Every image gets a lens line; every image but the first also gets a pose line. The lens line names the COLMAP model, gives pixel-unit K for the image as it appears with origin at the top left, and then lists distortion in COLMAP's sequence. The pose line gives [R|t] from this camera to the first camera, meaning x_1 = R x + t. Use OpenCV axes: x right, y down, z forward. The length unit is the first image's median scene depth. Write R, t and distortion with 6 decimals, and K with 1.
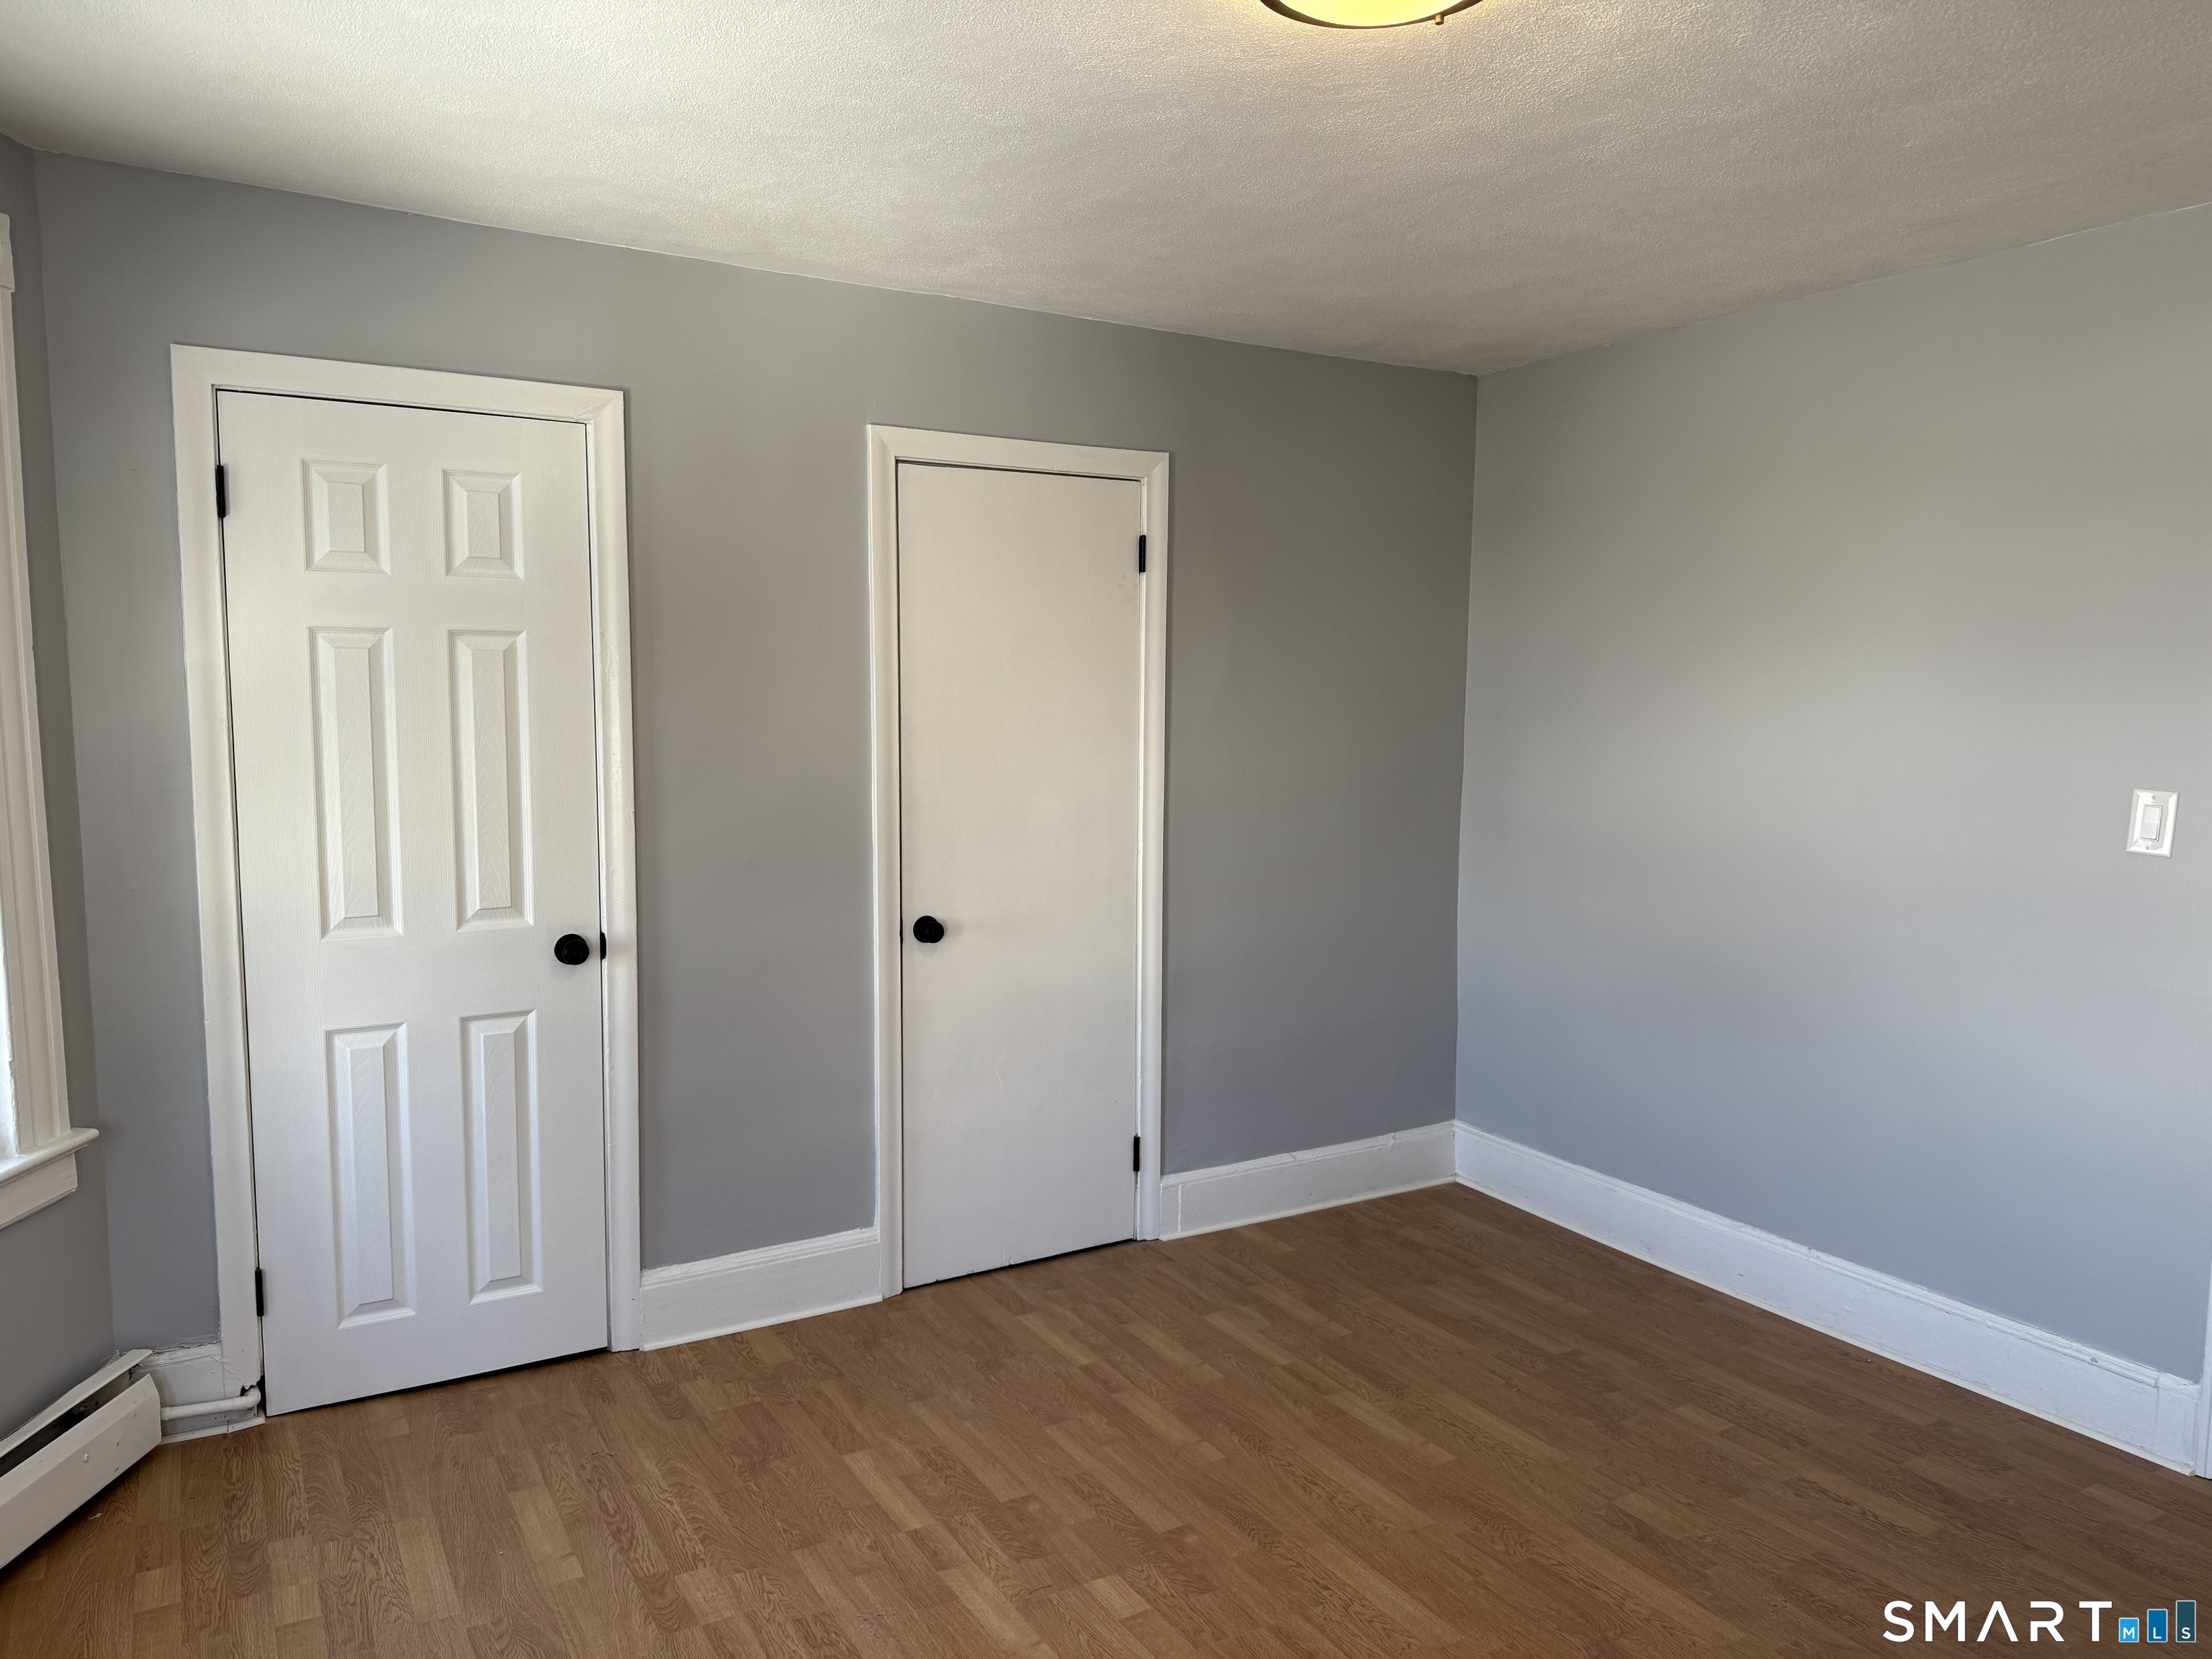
lens RADIAL K [[1547.7, 0, 1042.2], [0, 1547.7, 837.6], [0, 0, 1]] dist [0.057394, -0.067606]
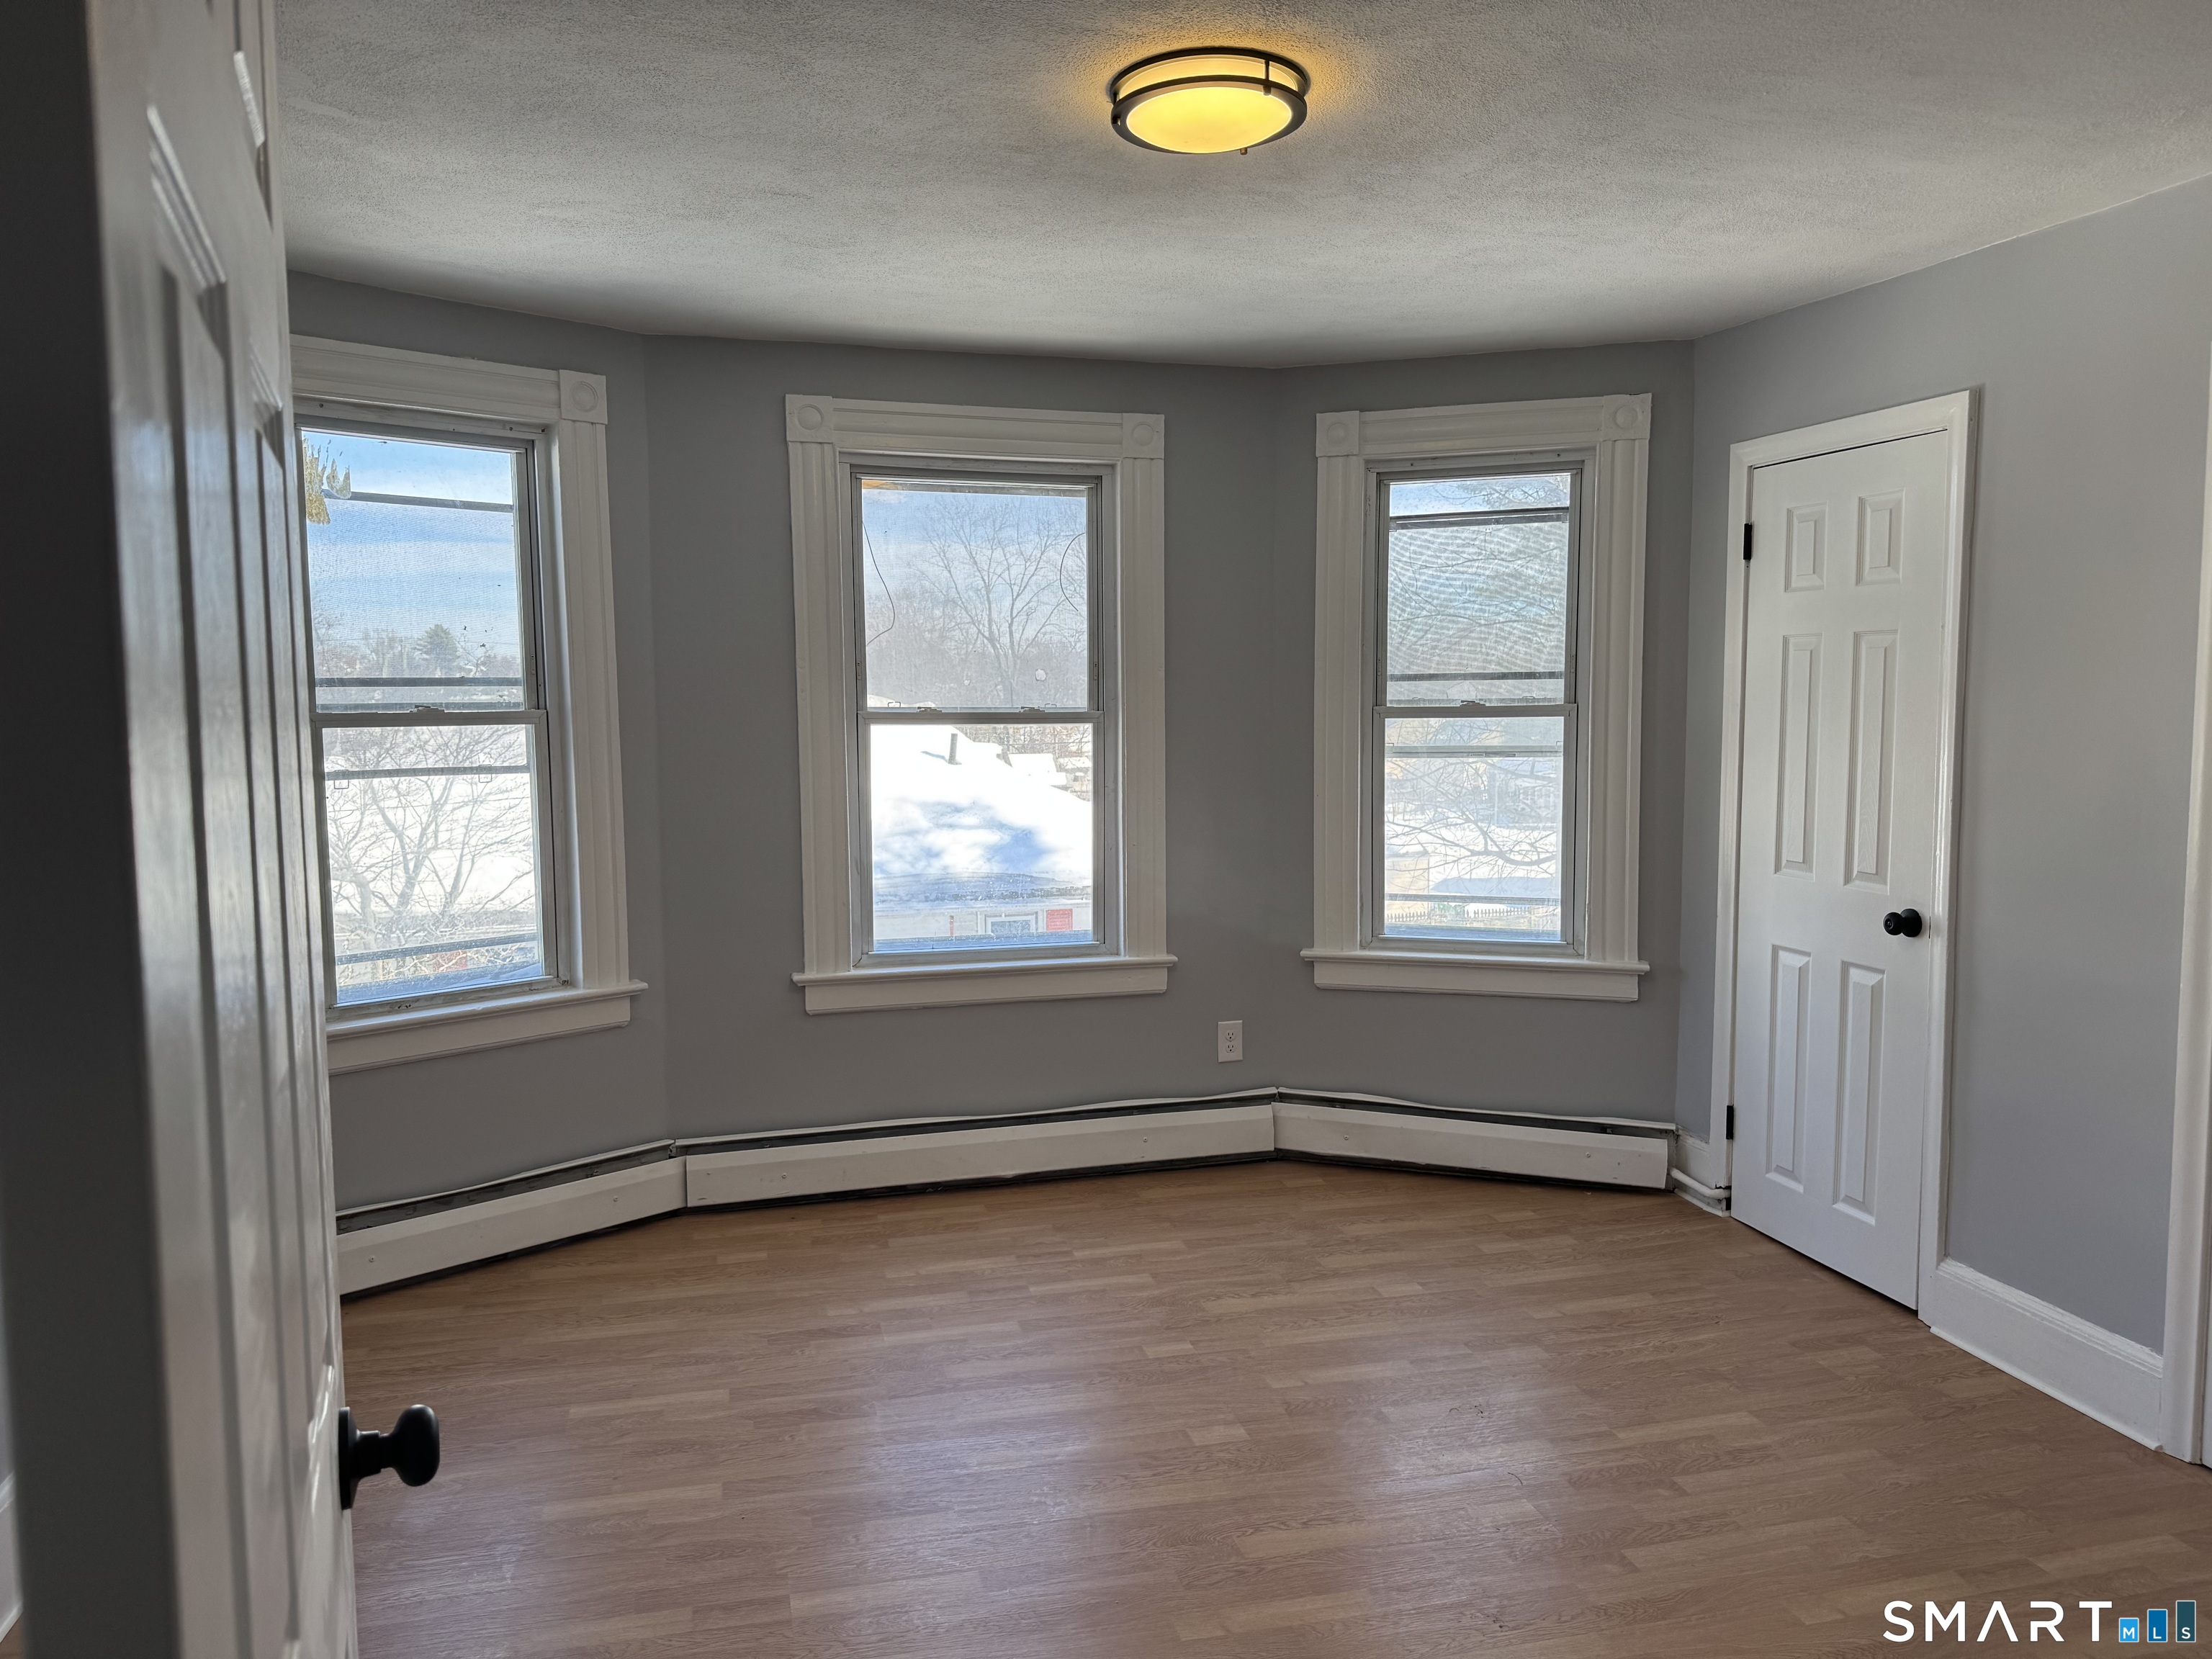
lens RADIAL K [[1547.7, 0, 1126.4], [0, 1547.7, 824.2], [0, 0, 1]] dist [0.057394, -0.067606]
pose [[-0.255566, 0.080560, -0.963429, 0.860614], [-0.090734, 0.990125, 0.106861, -0.061064], [0.962524, 0.114726, -0.245733, 0.732299]]
